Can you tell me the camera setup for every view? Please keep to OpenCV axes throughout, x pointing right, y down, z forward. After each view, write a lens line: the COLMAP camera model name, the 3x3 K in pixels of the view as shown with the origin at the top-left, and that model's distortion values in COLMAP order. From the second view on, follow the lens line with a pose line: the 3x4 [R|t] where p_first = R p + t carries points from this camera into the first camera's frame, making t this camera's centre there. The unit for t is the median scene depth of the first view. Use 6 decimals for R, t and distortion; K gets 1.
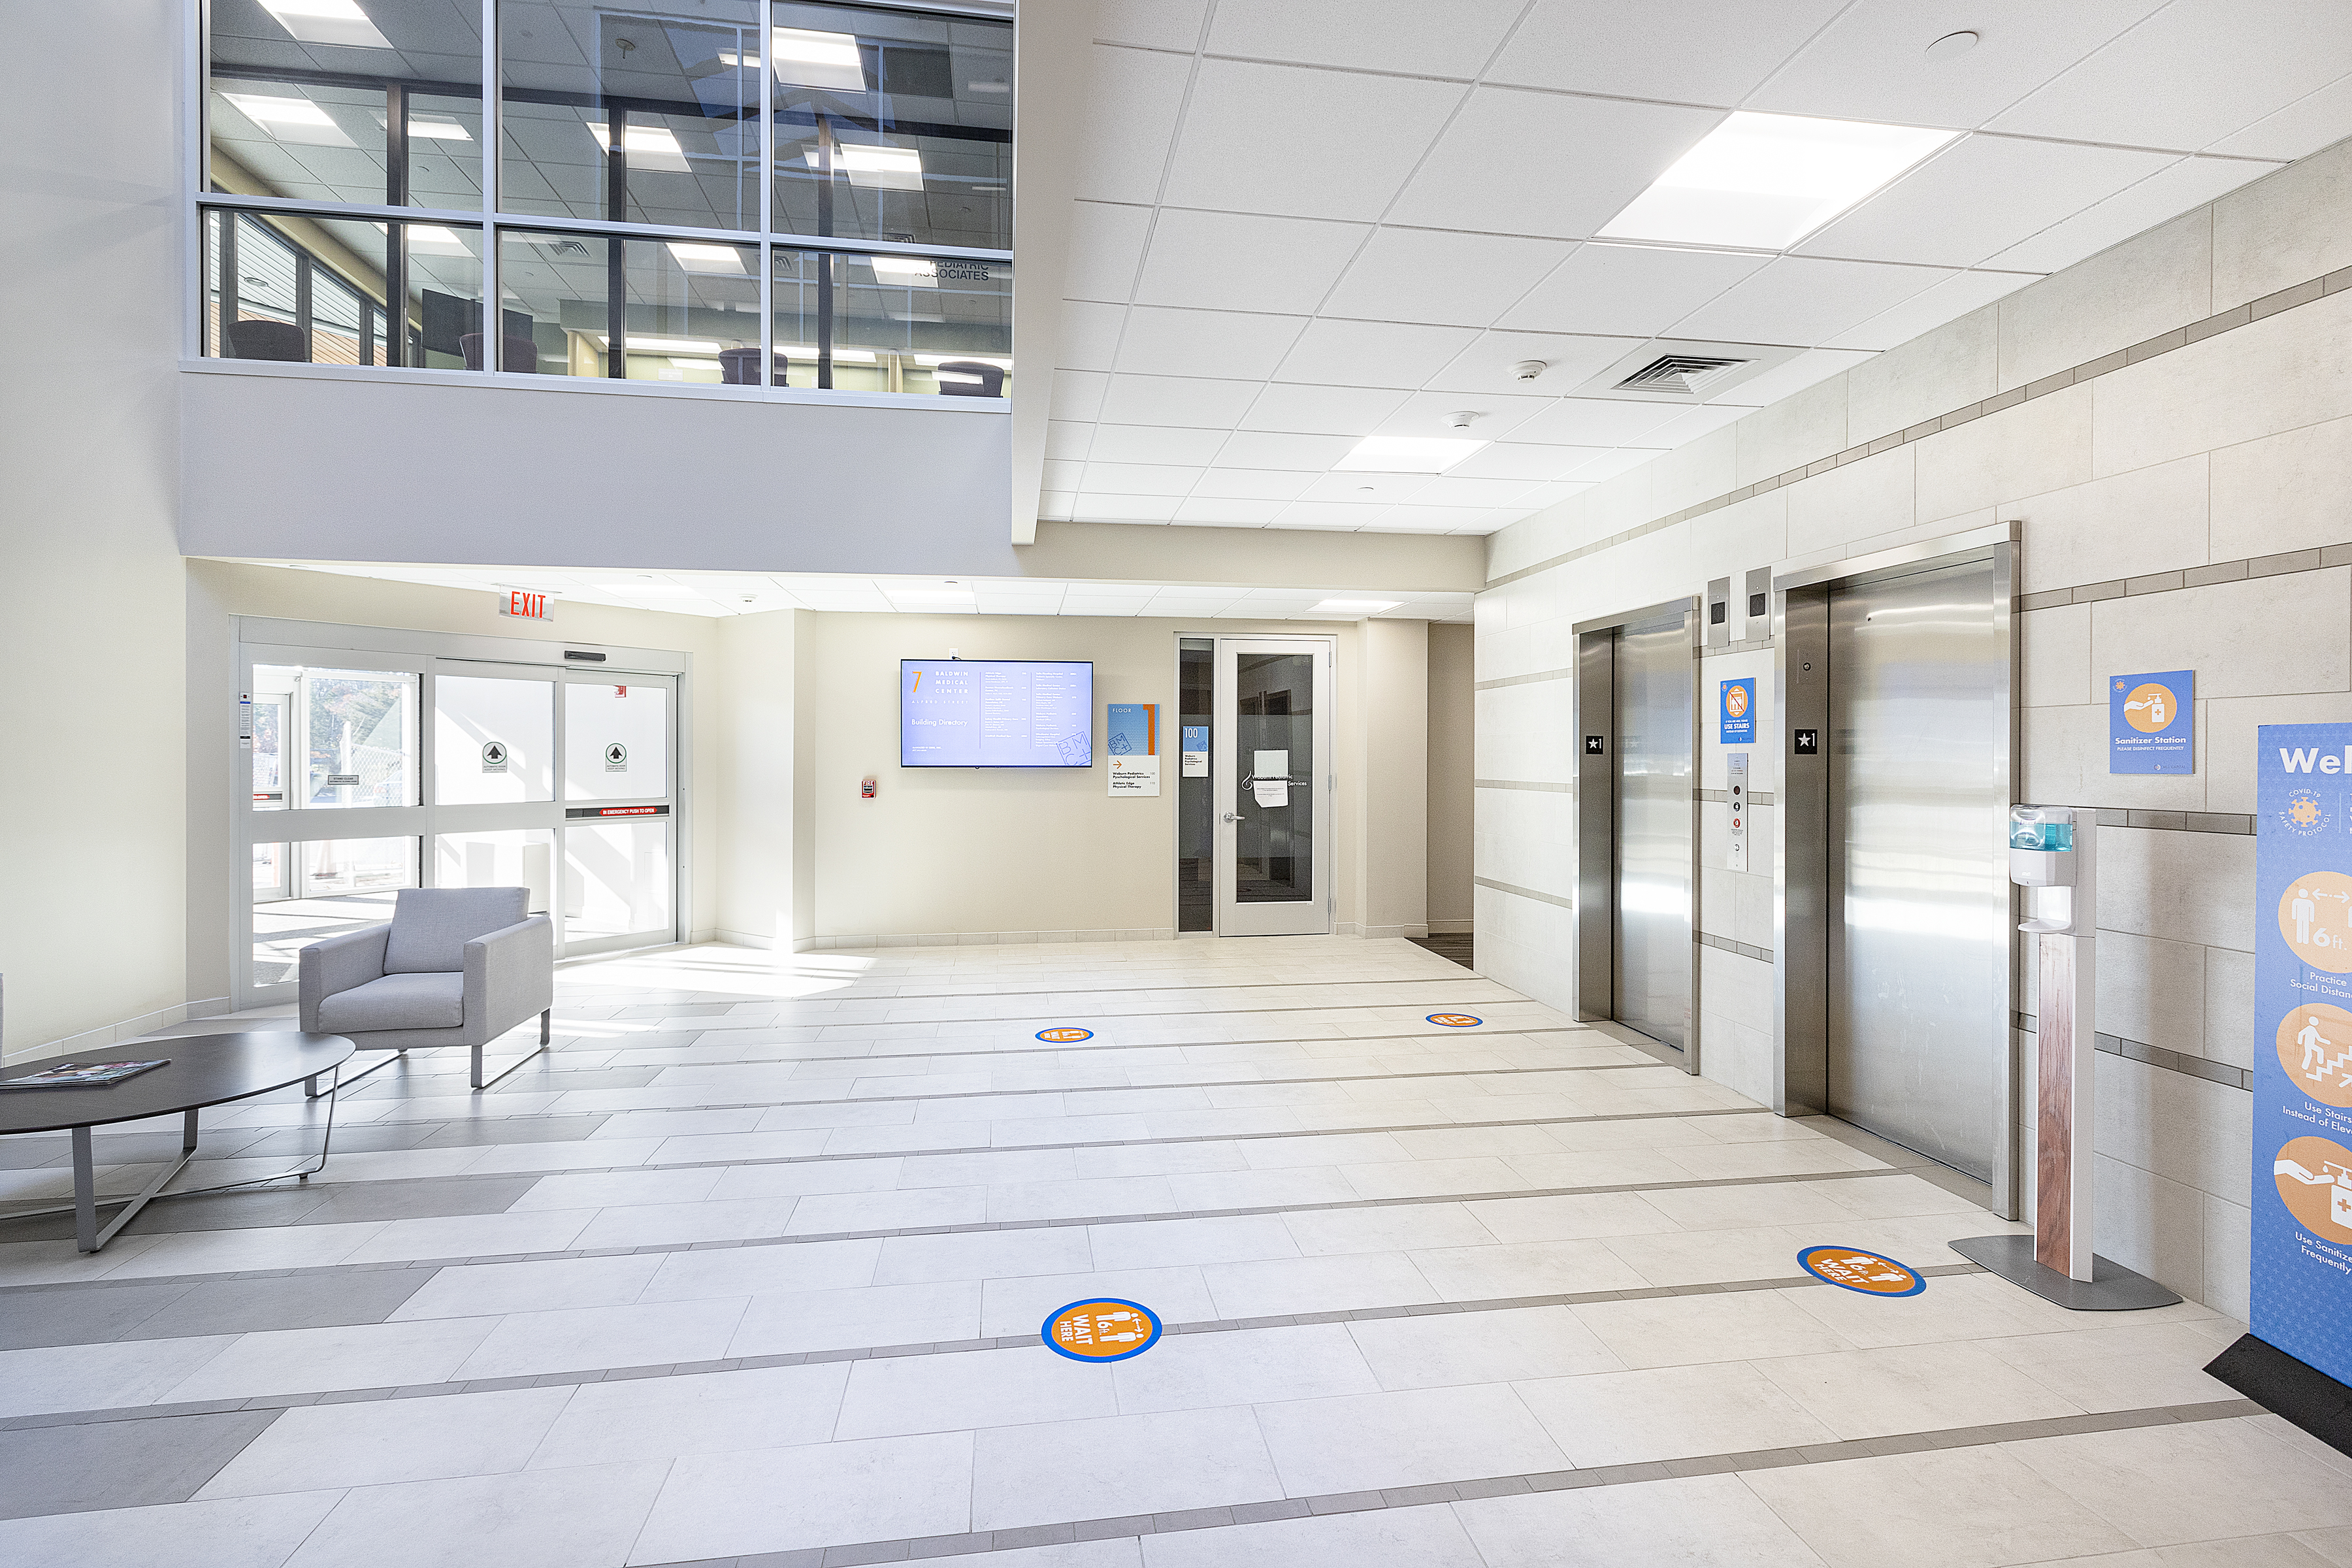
lens RADIAL K [[1074.4, 0, 1165.5], [0, 1074.4, 763.9], [0, 0, 1]] dist [-0.000700, -0.002106]
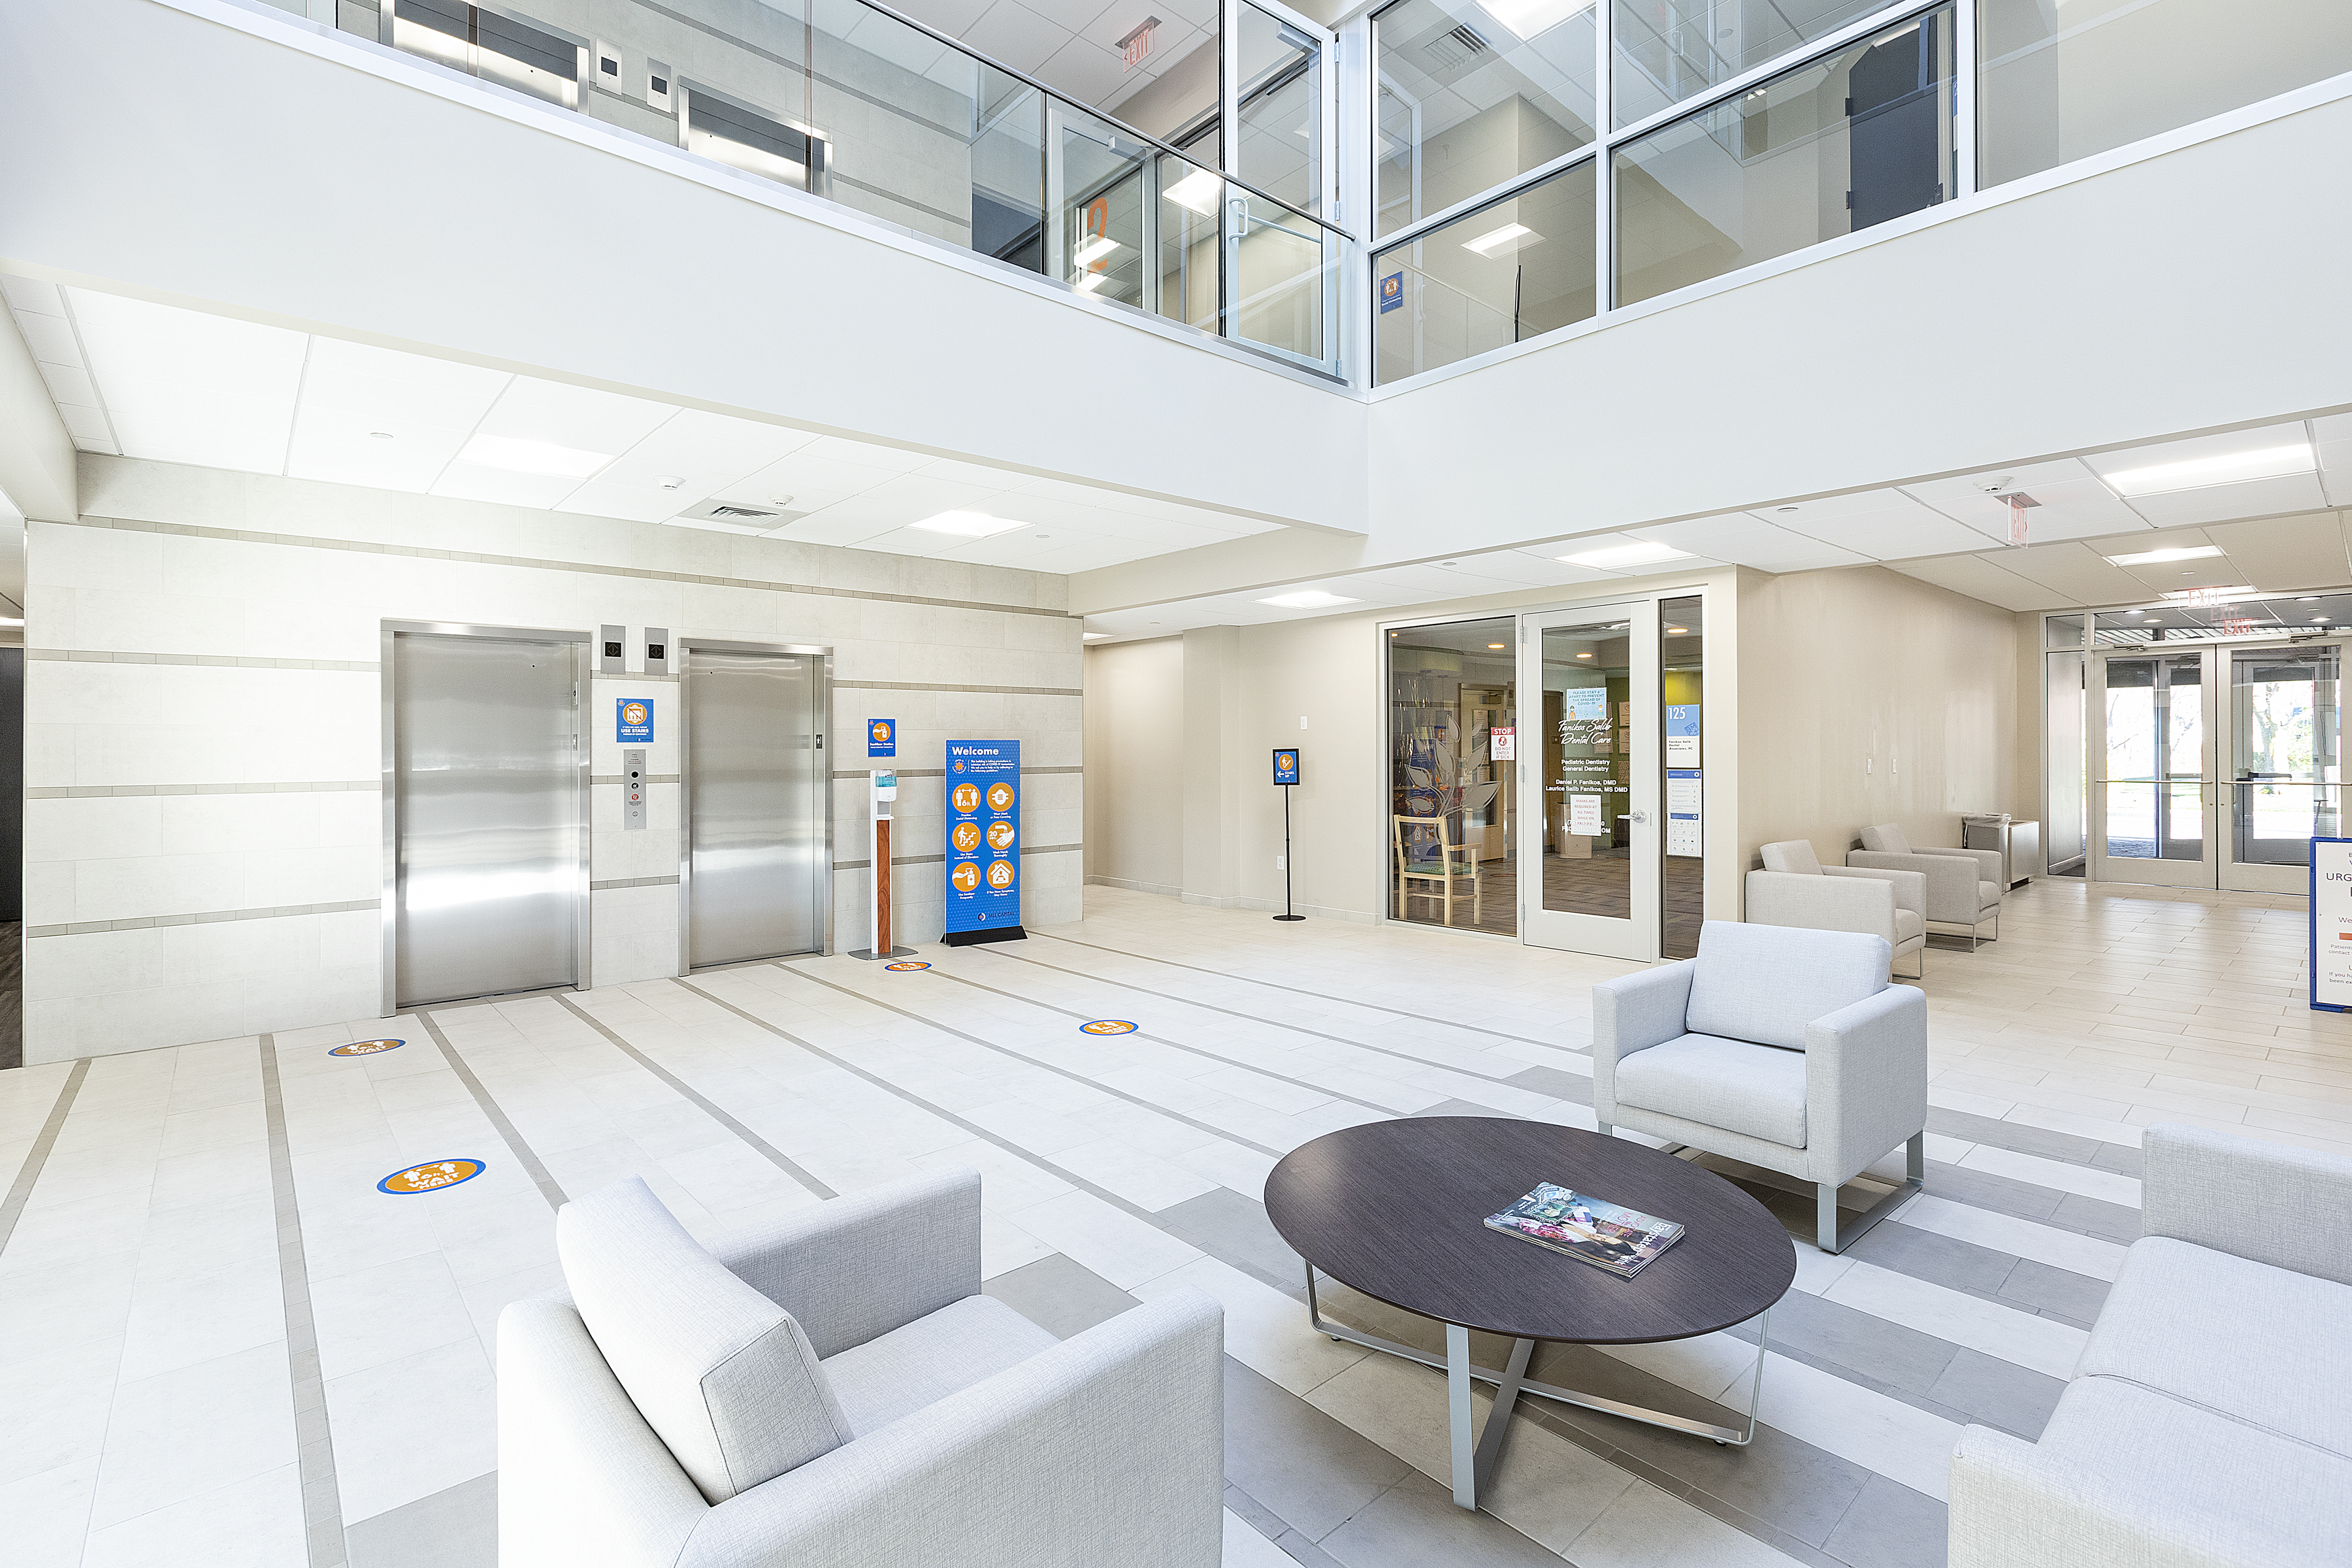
lens RADIAL K [[1074.4, 0, 1161.6], [0, 1074.4, 760.6], [0, 0, 1]] dist [-0.000700, -0.002106]
pose [[-0.547138, -0.006819, 0.837015, -0.689171], [0.010992, 0.999822, 0.015331, -0.005807], [-0.836971, 0.017588, -0.546965, 0.763637]]
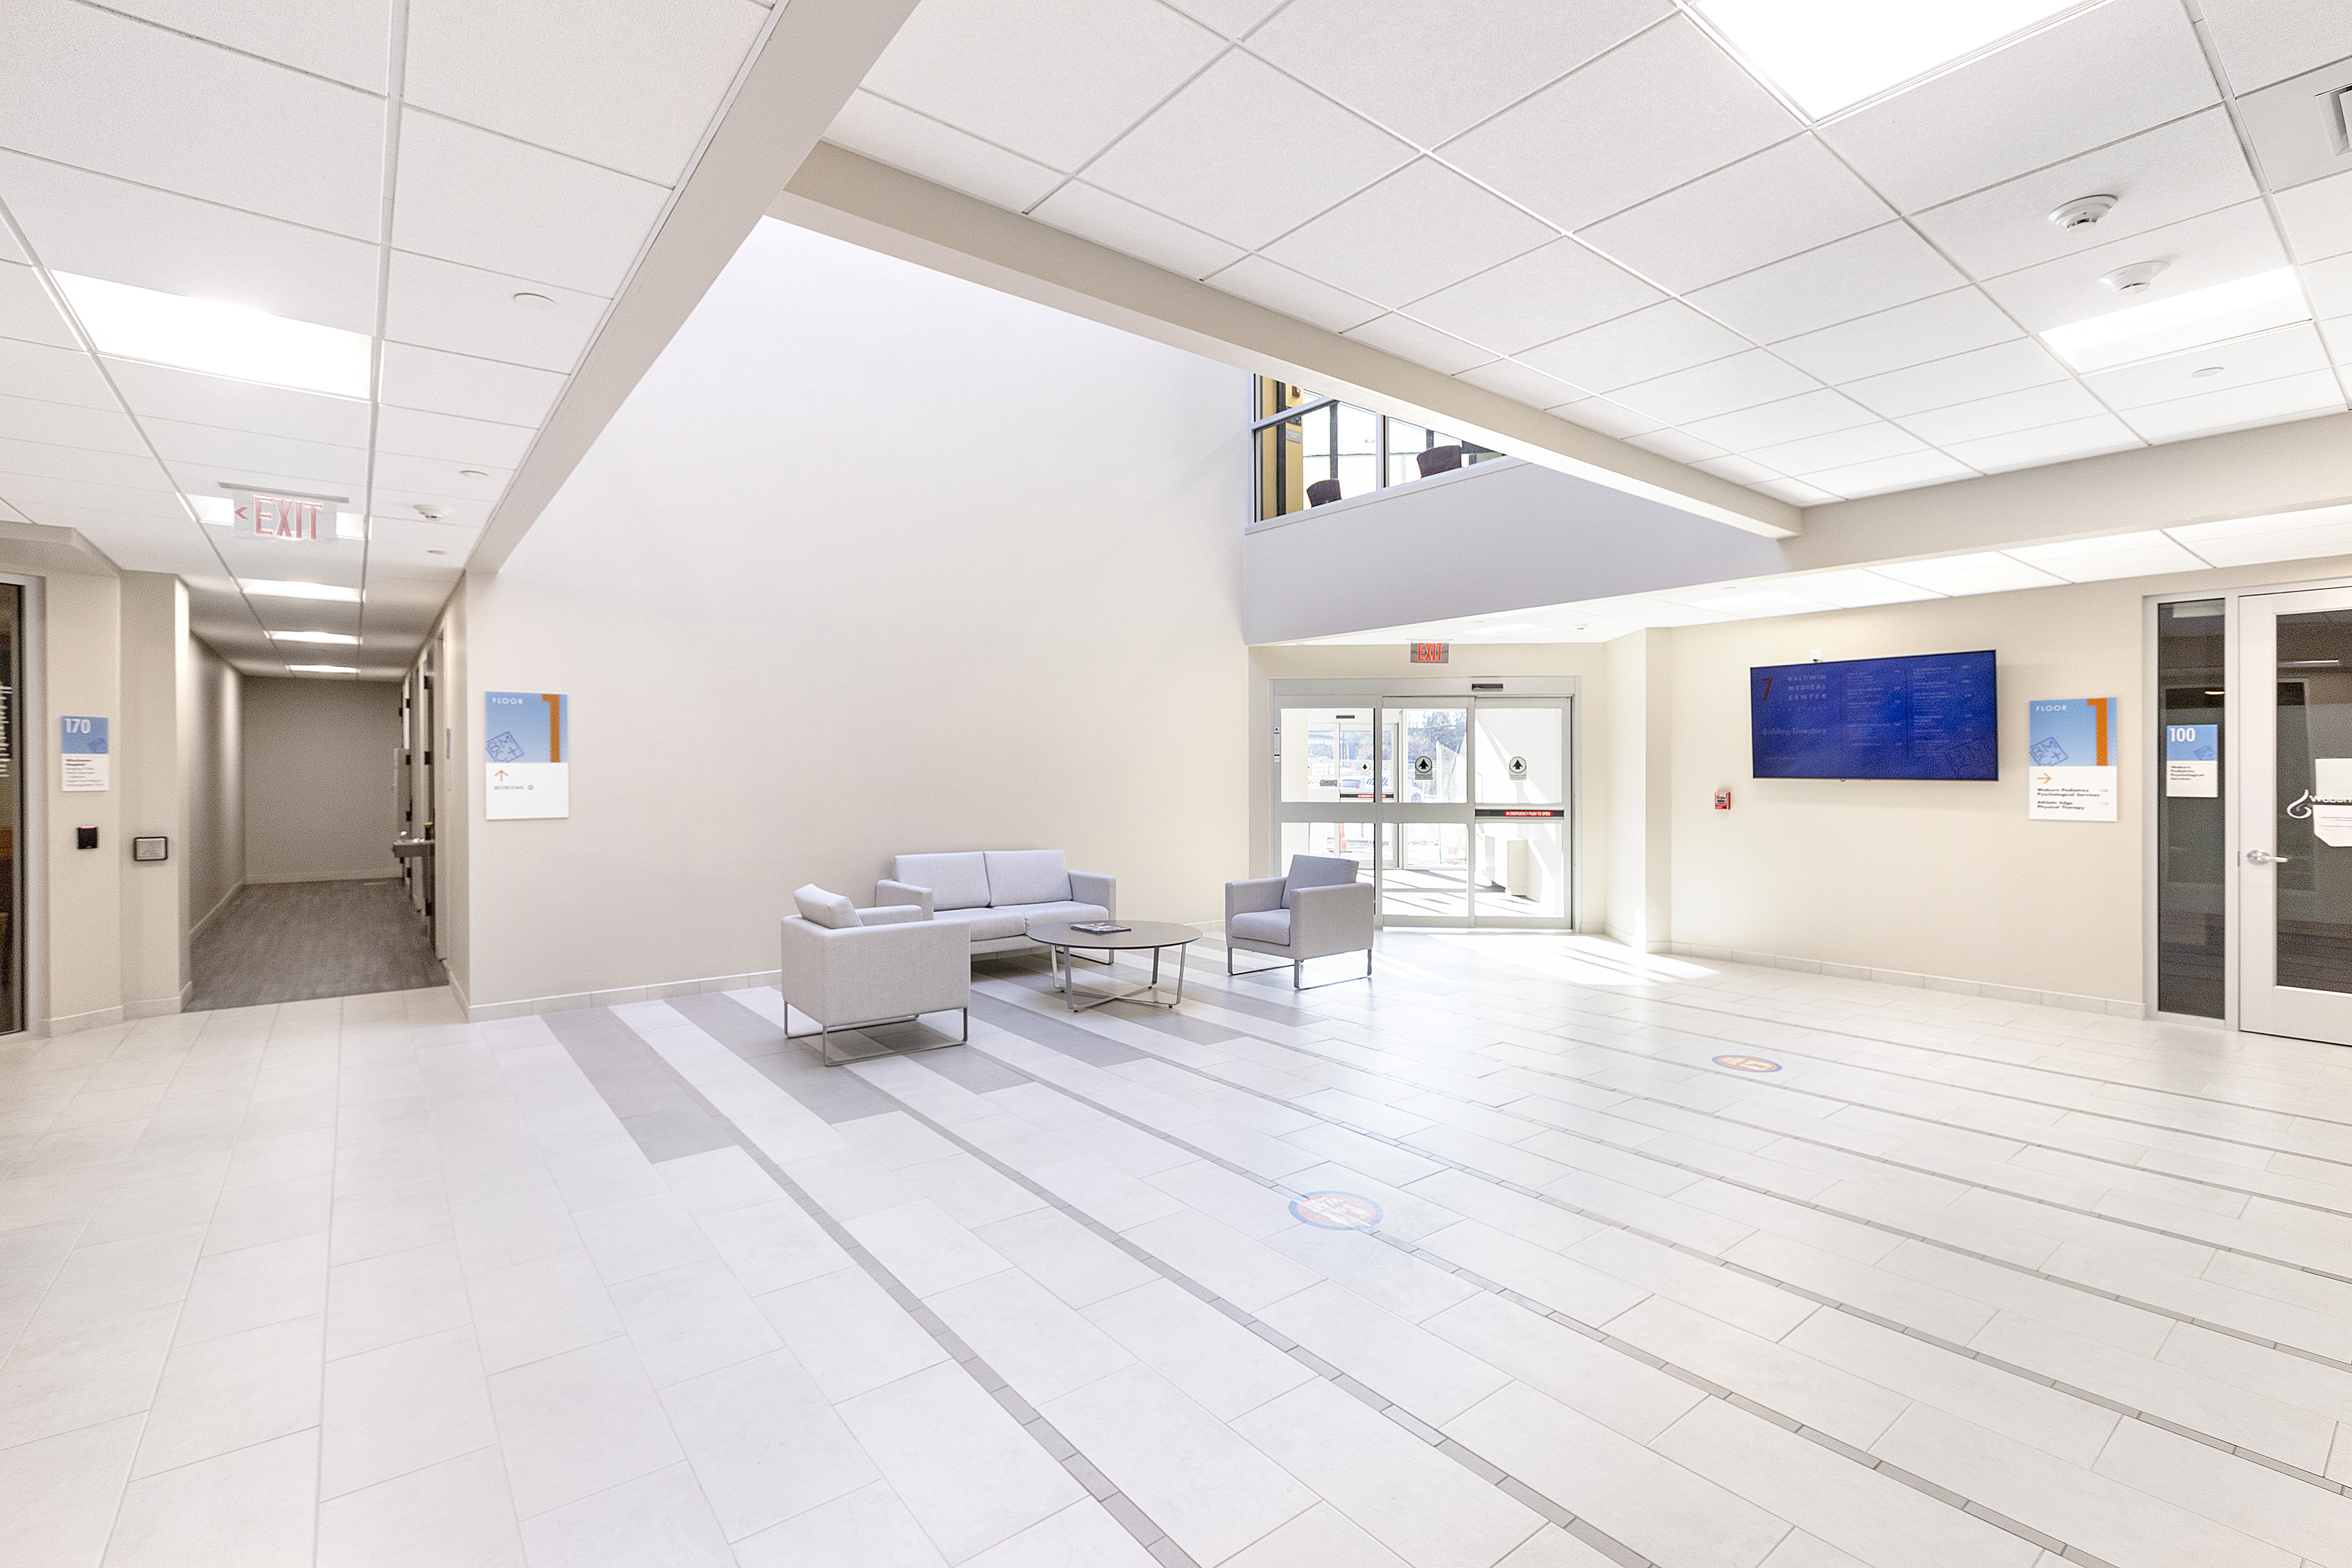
lens RADIAL K [[1074.4, 0, 1161.5], [0, 1074.4, 774.9], [0, 0, 1]] dist [-0.000700, -0.002106]
pose [[0.472341, 0.006044, -0.881395, 0.371568], [-0.008037, 0.999964, 0.002551, 0.001439], [0.881379, 0.005879, 0.472373, 0.078796]]
